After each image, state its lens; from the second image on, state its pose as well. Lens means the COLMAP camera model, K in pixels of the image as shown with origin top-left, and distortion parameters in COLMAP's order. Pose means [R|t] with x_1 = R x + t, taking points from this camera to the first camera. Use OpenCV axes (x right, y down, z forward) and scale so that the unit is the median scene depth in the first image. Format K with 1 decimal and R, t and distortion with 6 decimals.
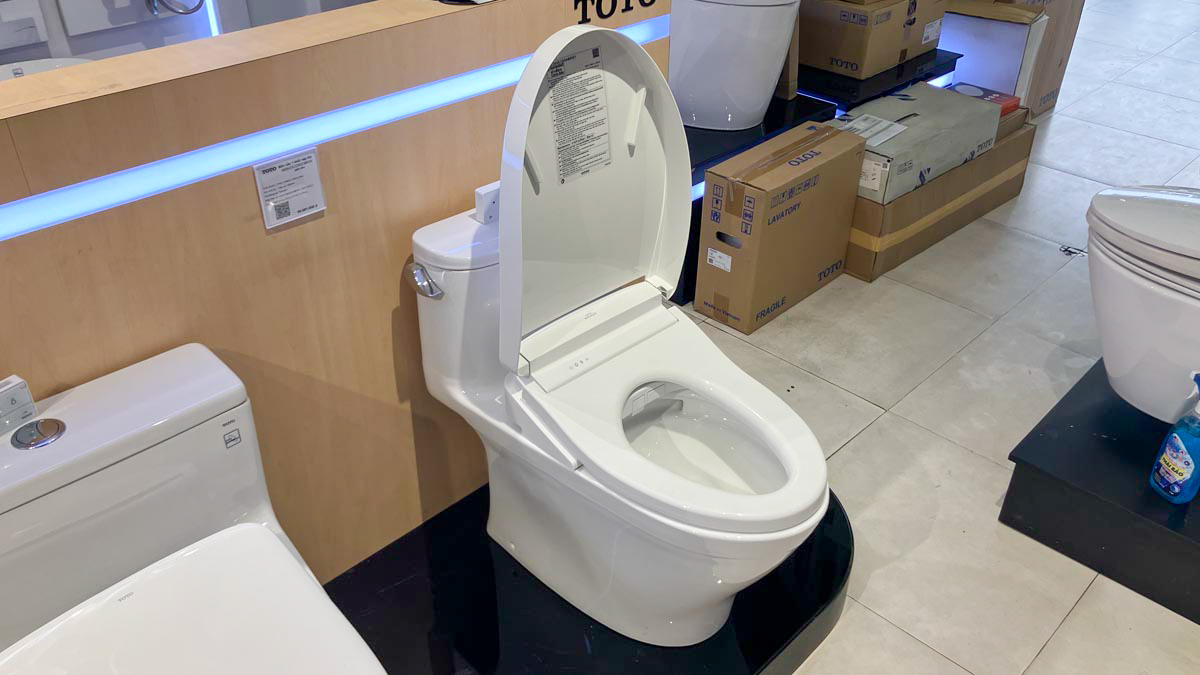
lens RADIAL K [[971.8, 0, 593.6], [0, 971.8, 341.1], [0, 0, 1]] dist [0.027932, -0.027147]
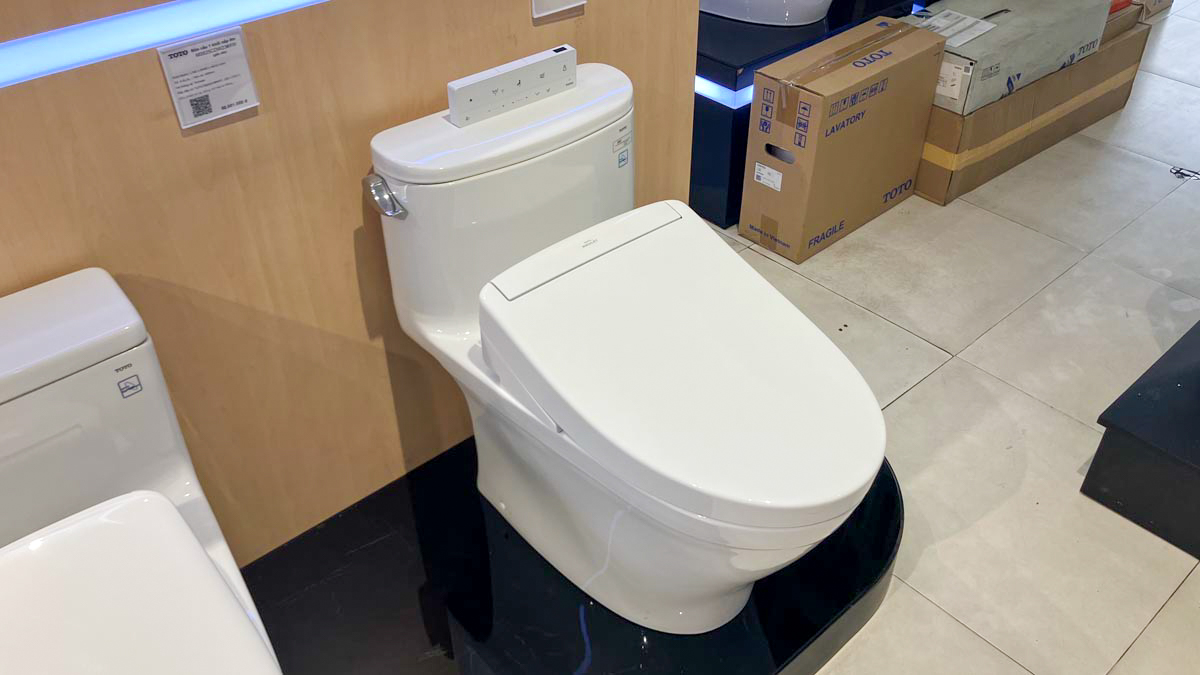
lens RADIAL K [[971.8, 0, 594.6], [0, 971.8, 336.5], [0, 0, 1]] dist [0.027932, -0.027147]
pose [[0.997425, 0.027354, -0.066301, 0.052404], [-0.021905, 0.996428, 0.081559, -0.012615], [0.068295, -0.079897, 0.994461, 0.155643]]
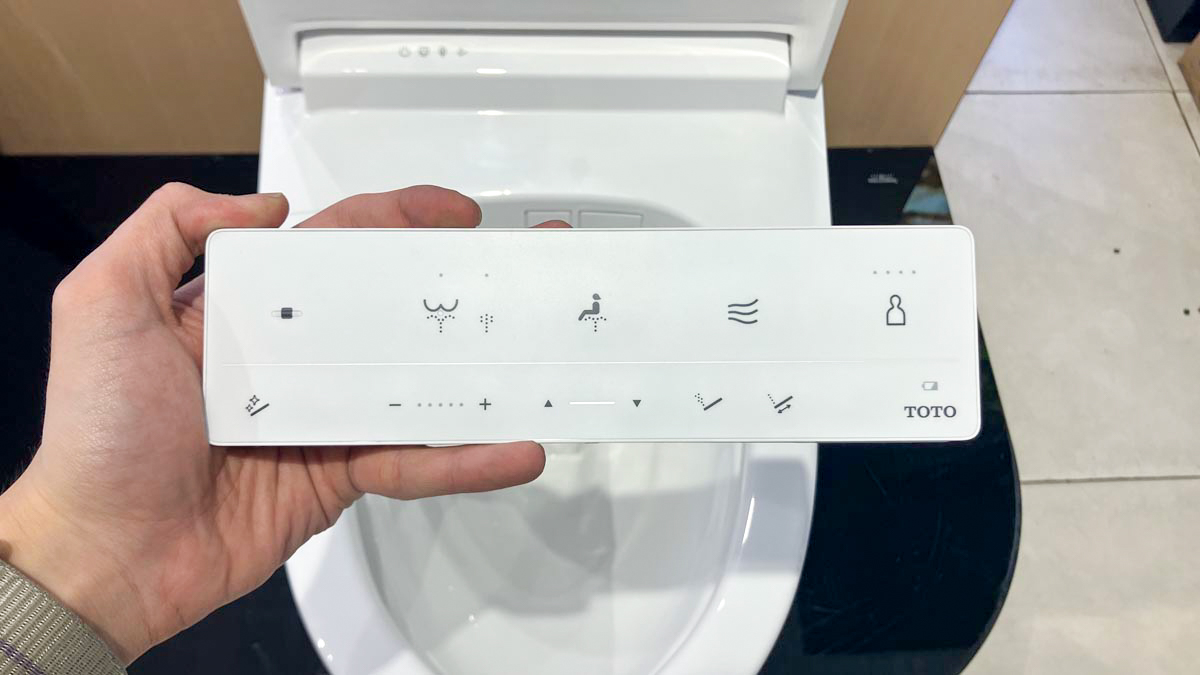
lens RADIAL K [[971.8, 0, 594.8], [0, 971.8, 341.1], [0, 0, 1]] dist [0.027932, -0.027147]
pose [[0.739223, 0.610218, -0.284928, 0.176599], [-0.413947, 0.745422, 0.522488, -0.100403], [0.531223, -0.268290, 0.803631, 0.605573]]
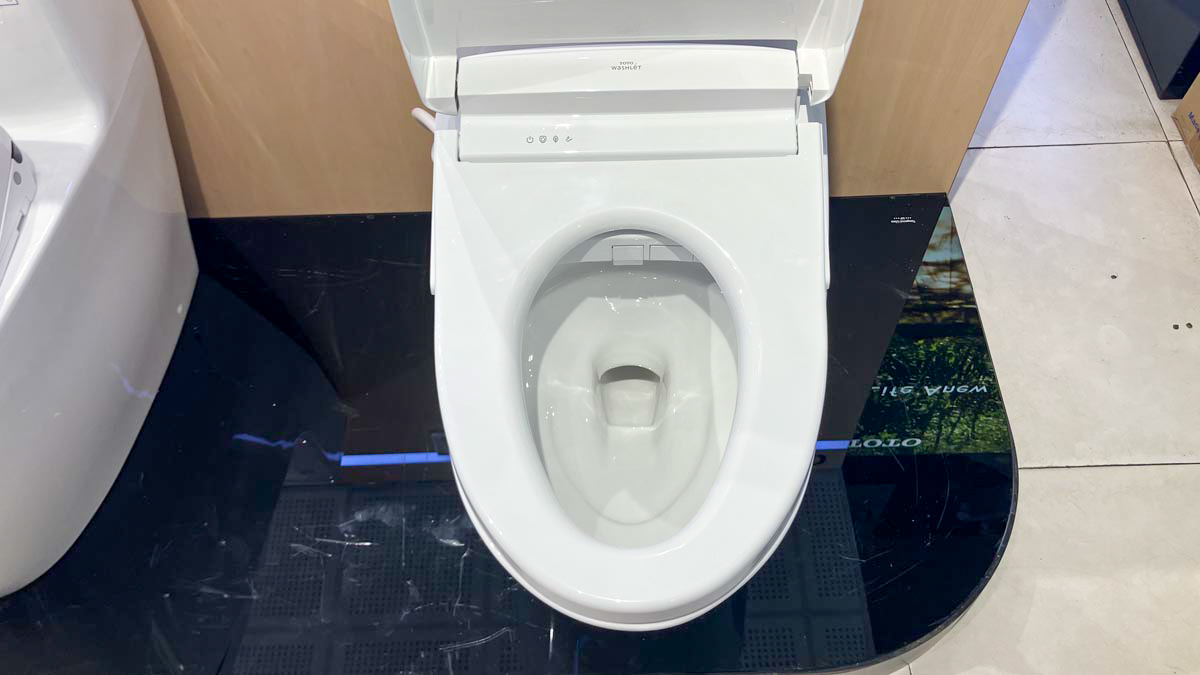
lens RADIAL K [[971.8, 0, 600.3], [0, 971.8, 337.7], [0, 0, 1]] dist [0.027932, -0.027147]
pose [[0.721250, 0.576994, -0.383244, 0.248673], [-0.362747, 0.785977, 0.500655, -0.153046], [0.590096, -0.222077, 0.776189, 0.478913]]
